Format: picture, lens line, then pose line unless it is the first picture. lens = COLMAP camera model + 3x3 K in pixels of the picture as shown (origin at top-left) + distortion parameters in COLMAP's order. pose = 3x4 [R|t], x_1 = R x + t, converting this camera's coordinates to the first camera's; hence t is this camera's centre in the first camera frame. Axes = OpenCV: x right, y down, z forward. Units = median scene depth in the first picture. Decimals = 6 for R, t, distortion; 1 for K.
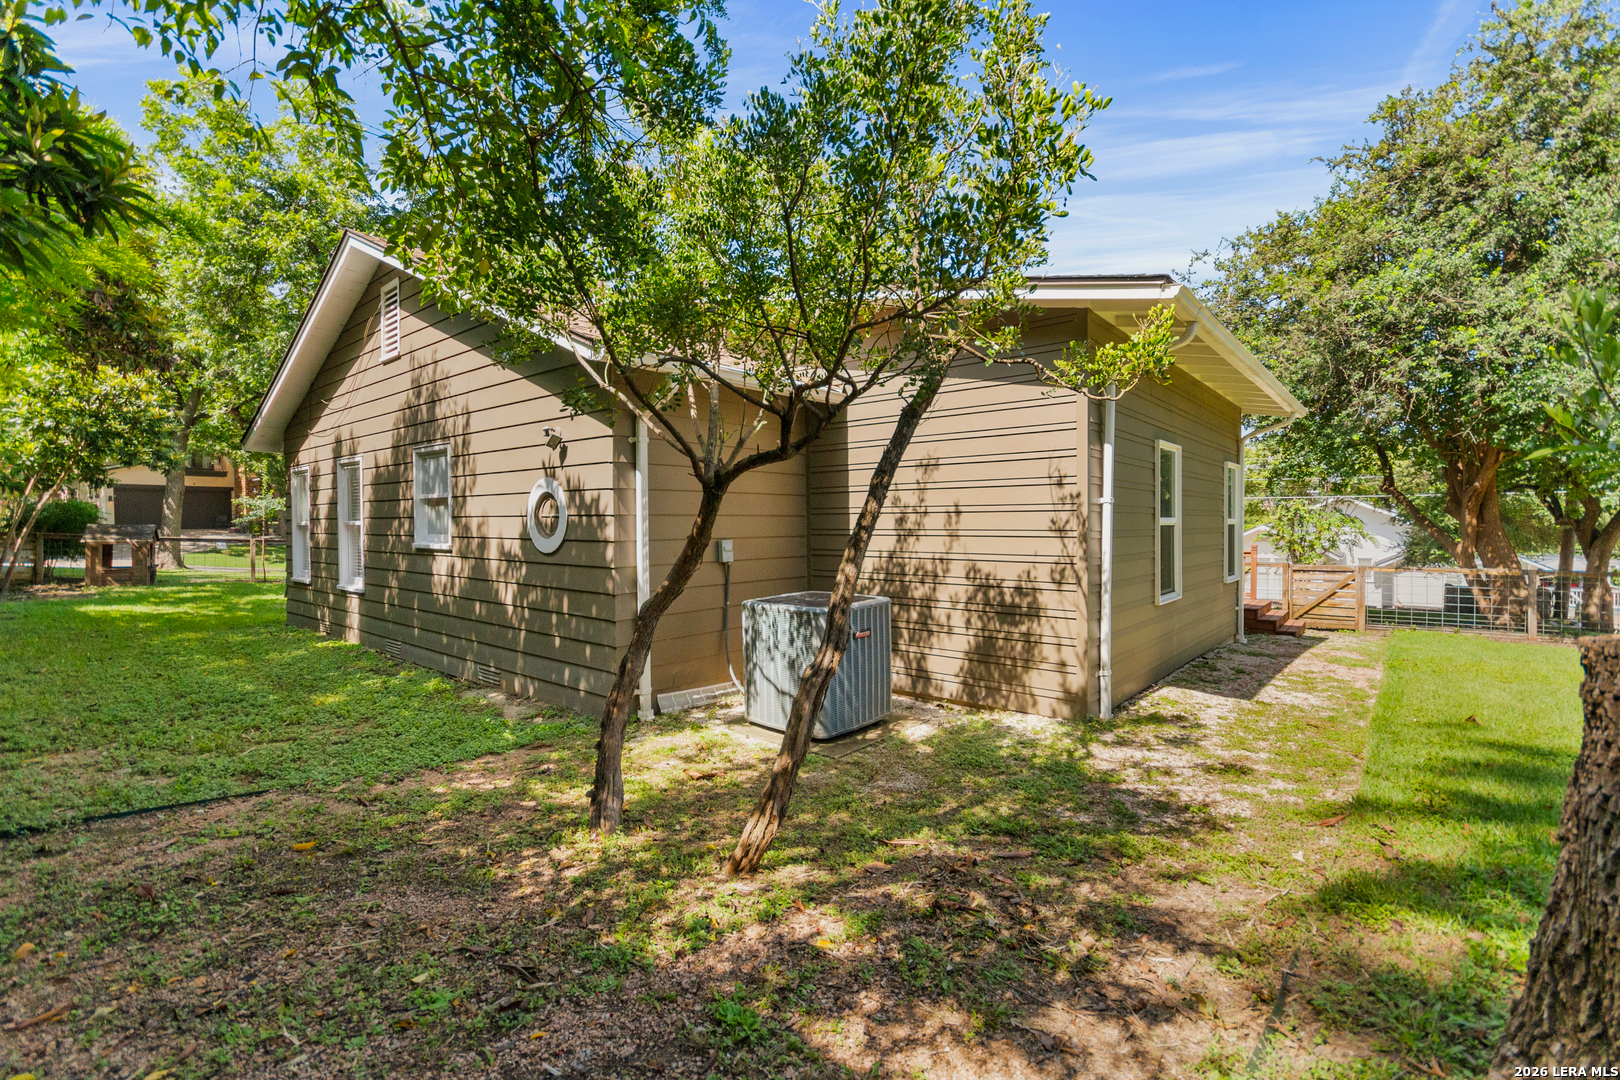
lens RADIAL K [[712.3, 0, 810.0], [0, 712.3, 540.0], [0, 0, 1]] dist [0.001004, -0.000057]
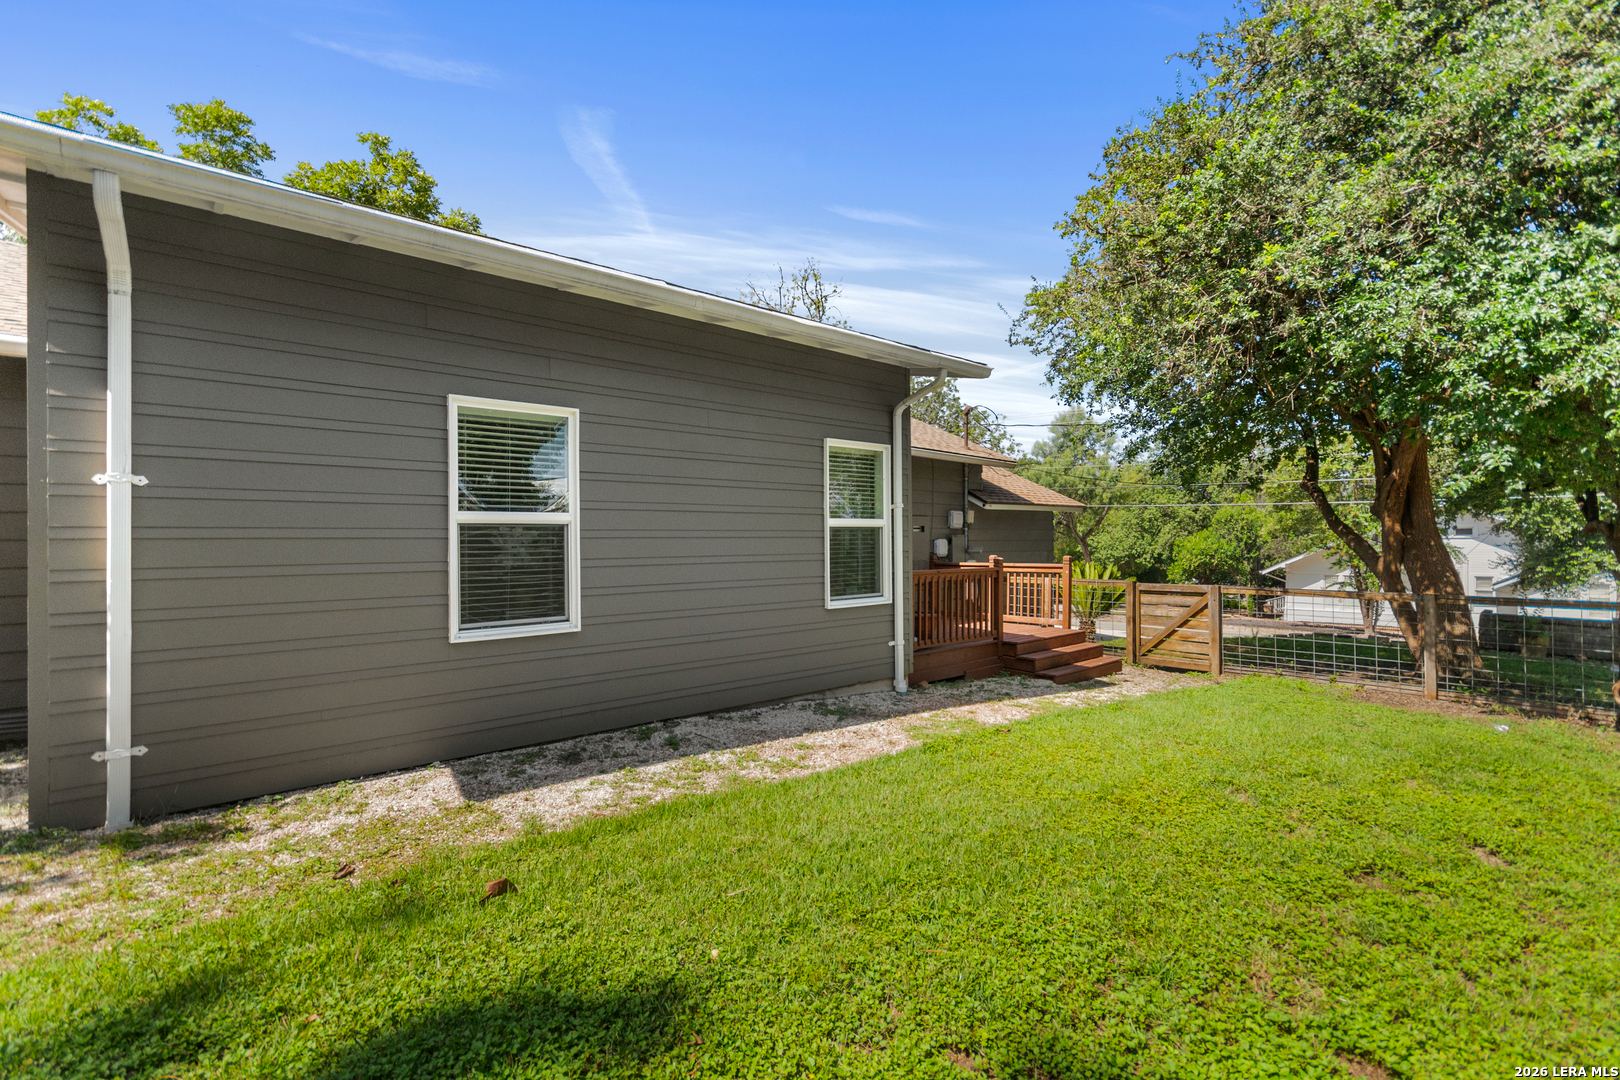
lens RADIAL K [[712.3, 0, 810.0], [0, 712.3, 540.0], [0, 0, 1]] dist [0.001004, -0.000057]
pose [[0.990065, 0.008267, -0.140365, 0.456618], [-0.010682, 0.999807, -0.016461, 0.004535], [0.140202, 0.017797, 0.989963, 0.202492]]
